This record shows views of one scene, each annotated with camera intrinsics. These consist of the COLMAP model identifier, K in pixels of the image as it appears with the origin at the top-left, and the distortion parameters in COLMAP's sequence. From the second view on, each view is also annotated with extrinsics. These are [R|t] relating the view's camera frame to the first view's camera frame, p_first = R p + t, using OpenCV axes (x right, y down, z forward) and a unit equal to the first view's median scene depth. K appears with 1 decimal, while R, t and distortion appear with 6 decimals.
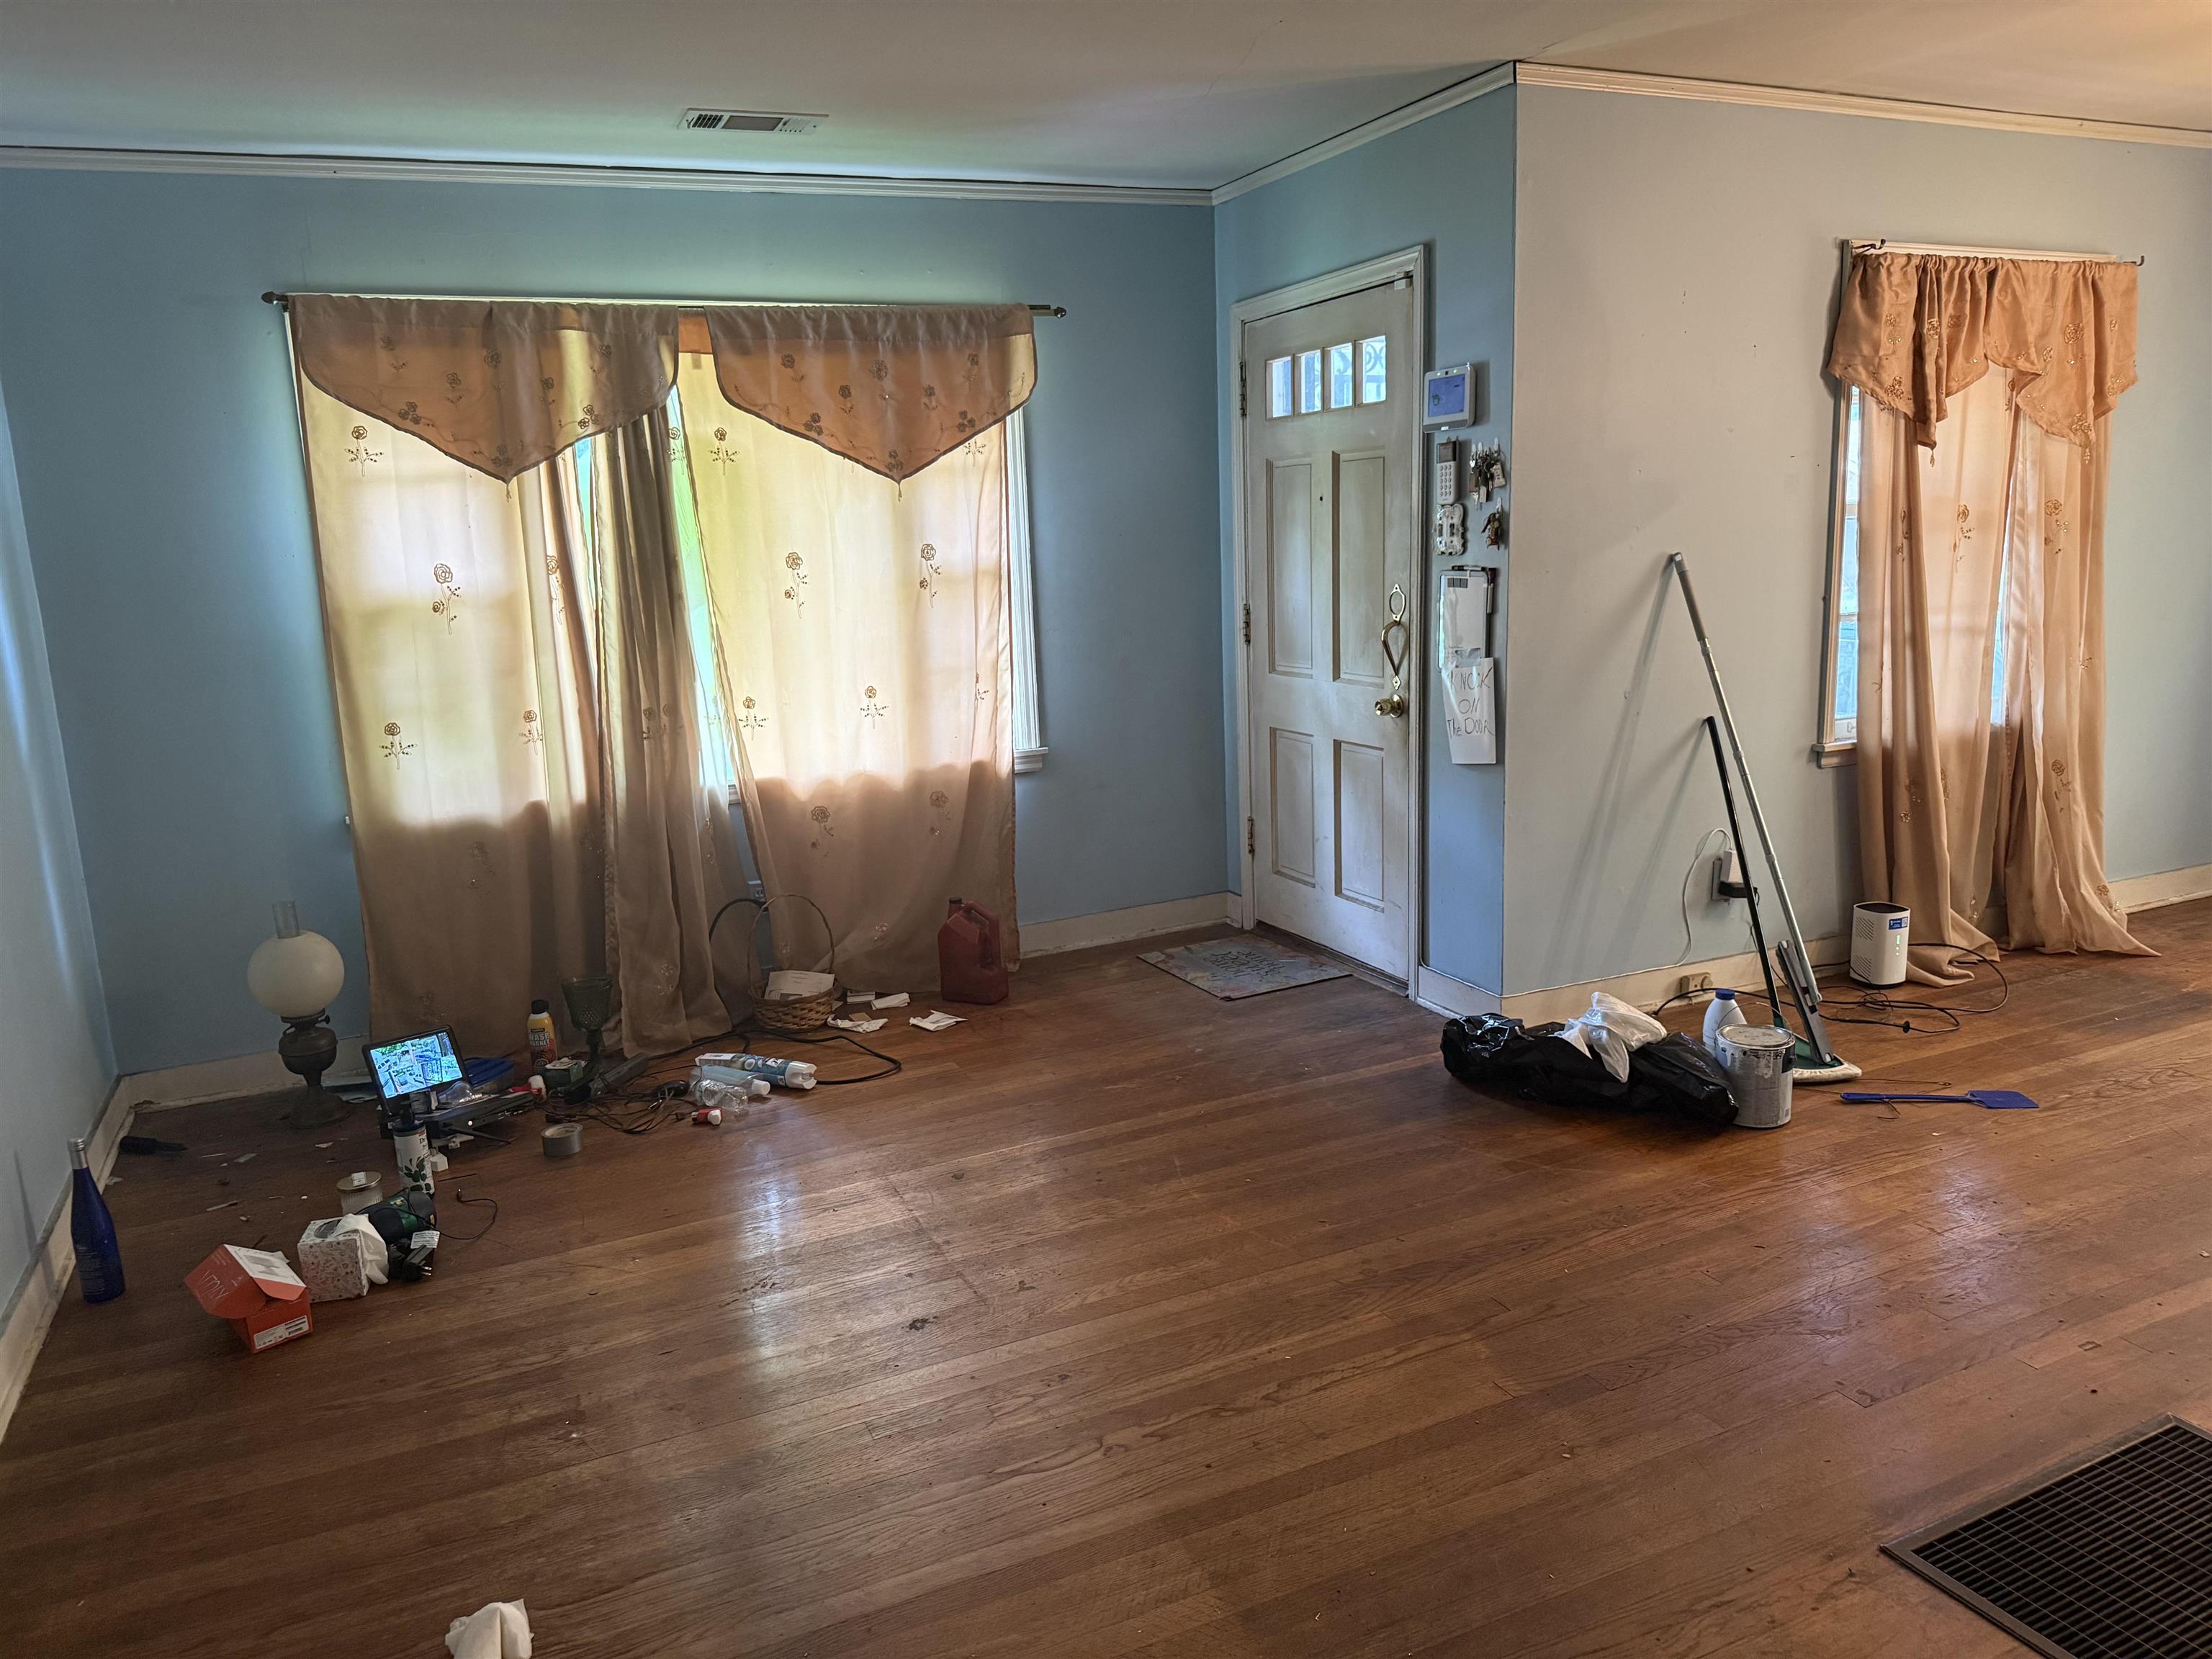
lens RADIAL K [[1553.7, 0, 1106.2], [0, 1553.7, 827.2], [0, 0, 1]] dist [0.038931, -0.052362]
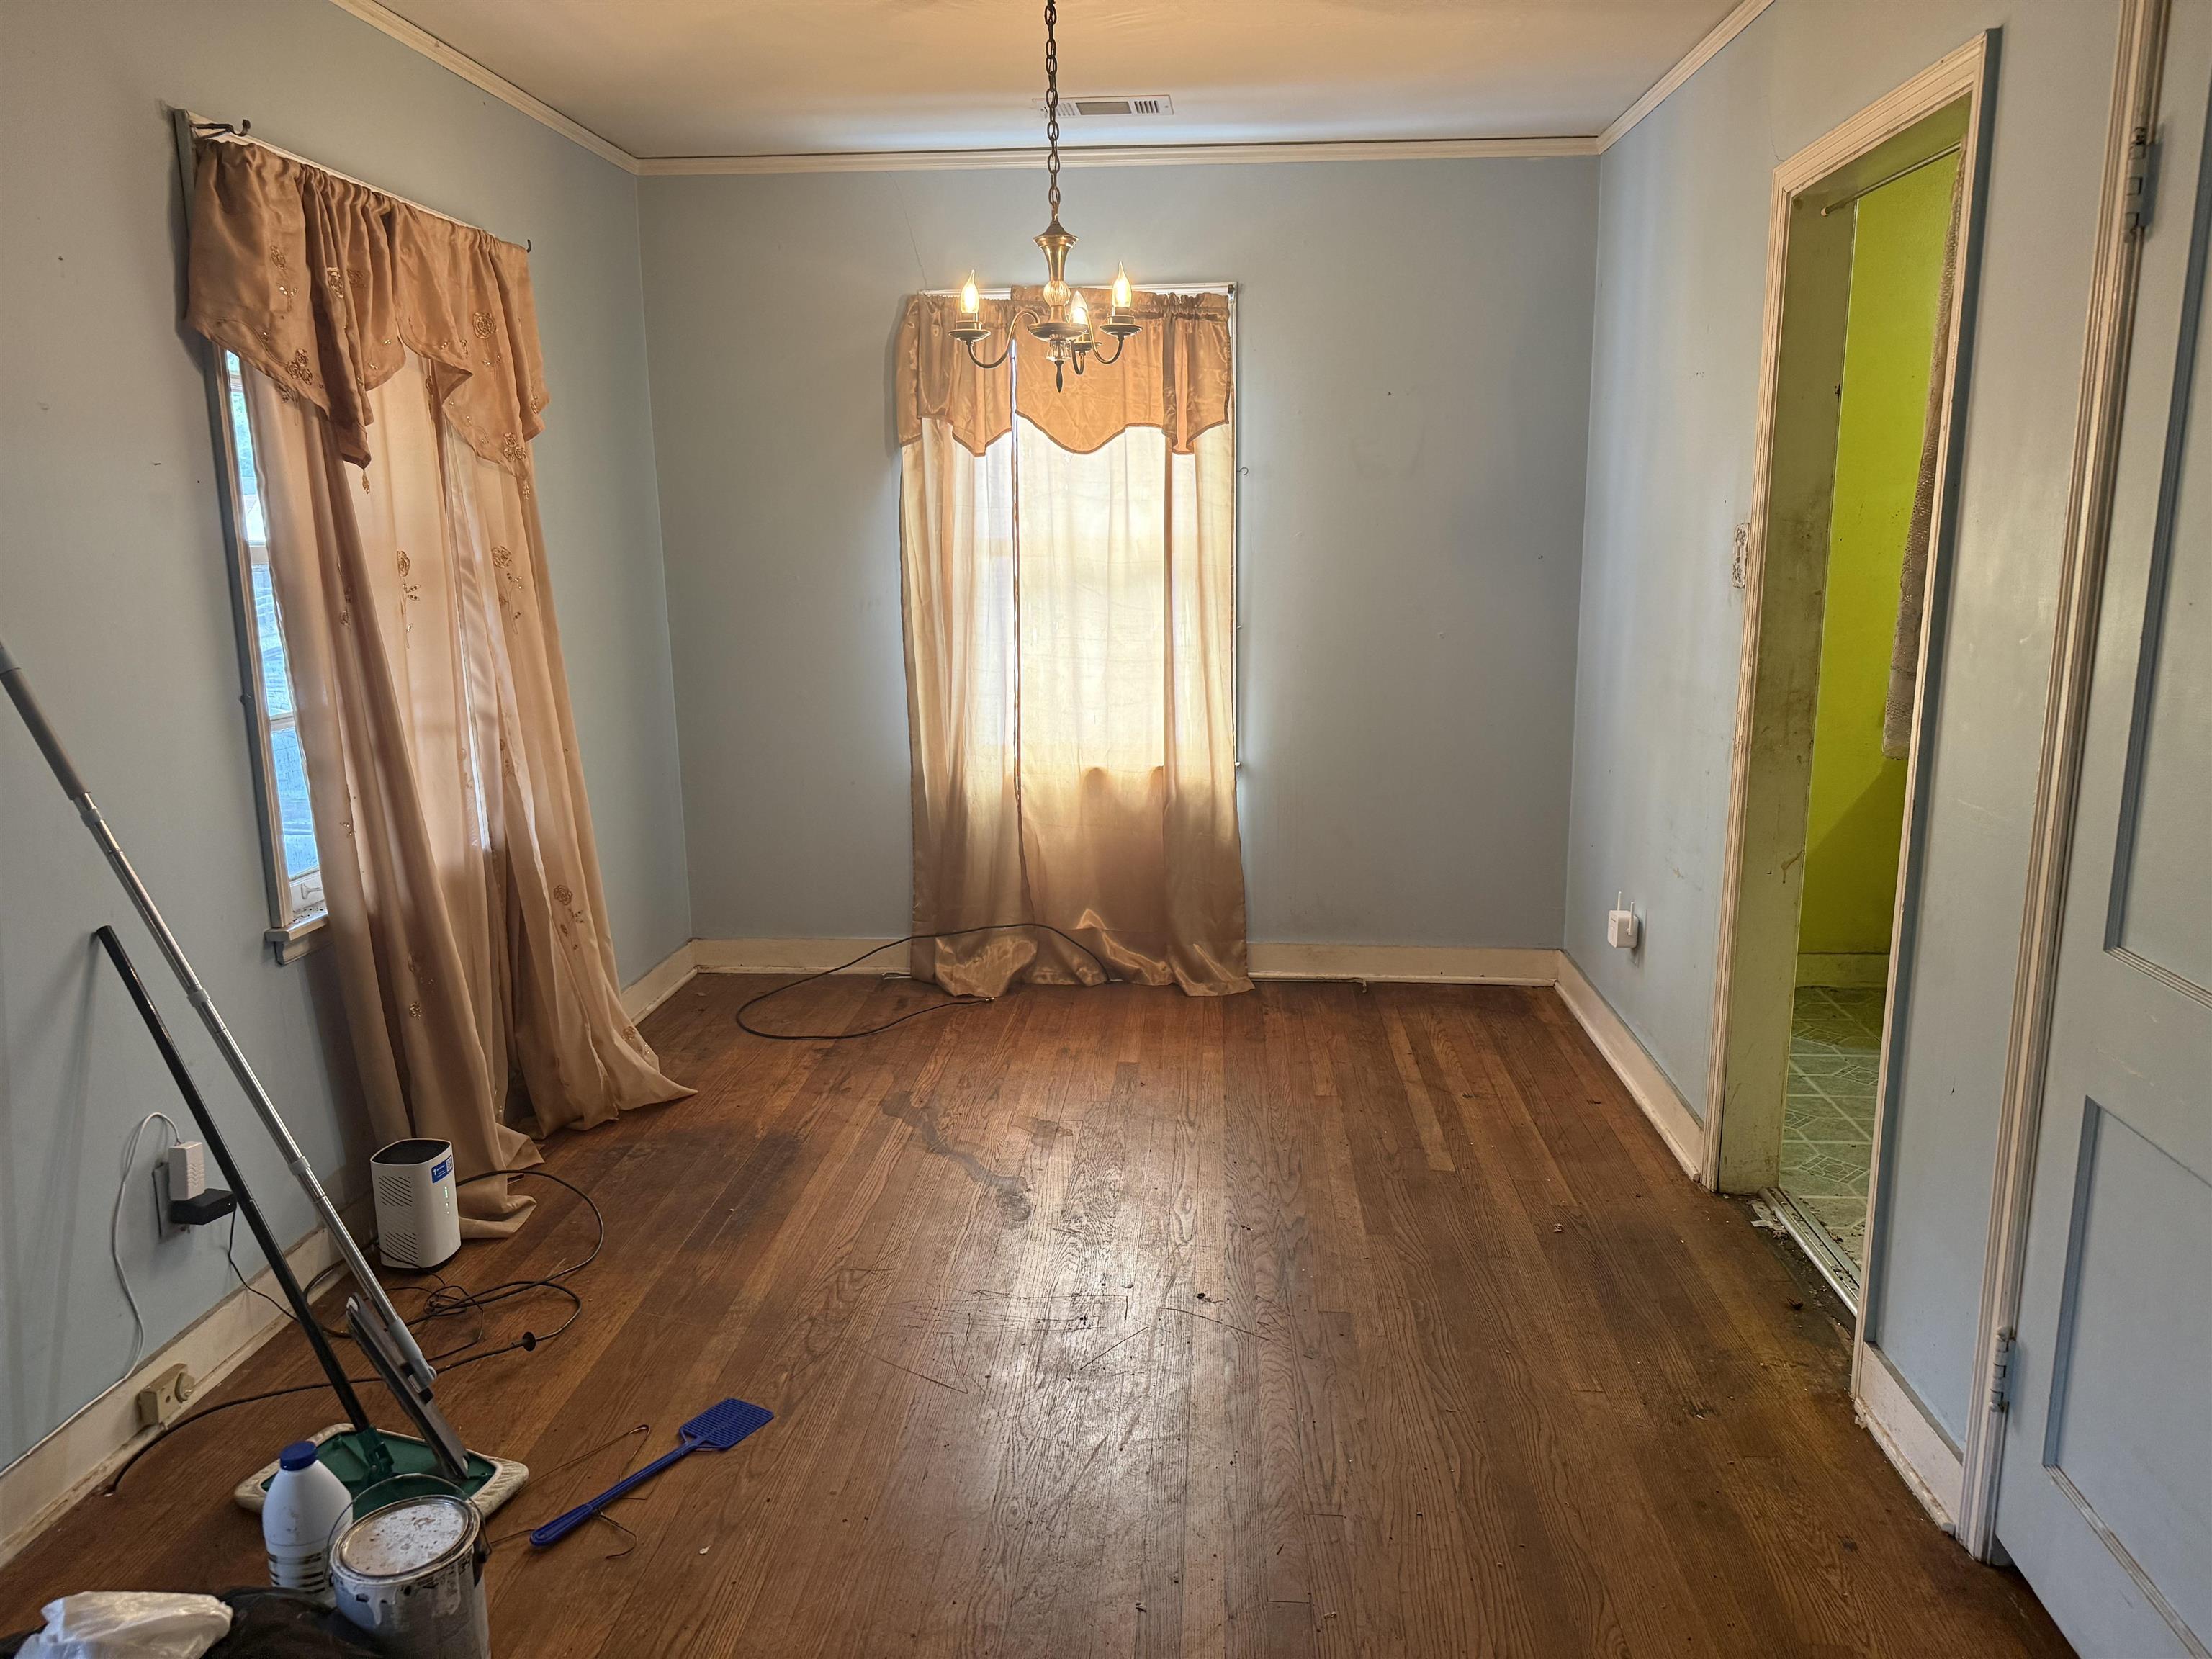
lens RADIAL K [[1553.7, 0, 1110.0], [0, 1553.7, 835.5], [0, 0, 1]] dist [0.038931, -0.052362]
pose [[0.480117, -0.140863, 0.865821, 0.082642], [0.158556, 0.984701, 0.072282, -0.084560], [-0.862756, 0.102578, 0.495106, 0.409886]]
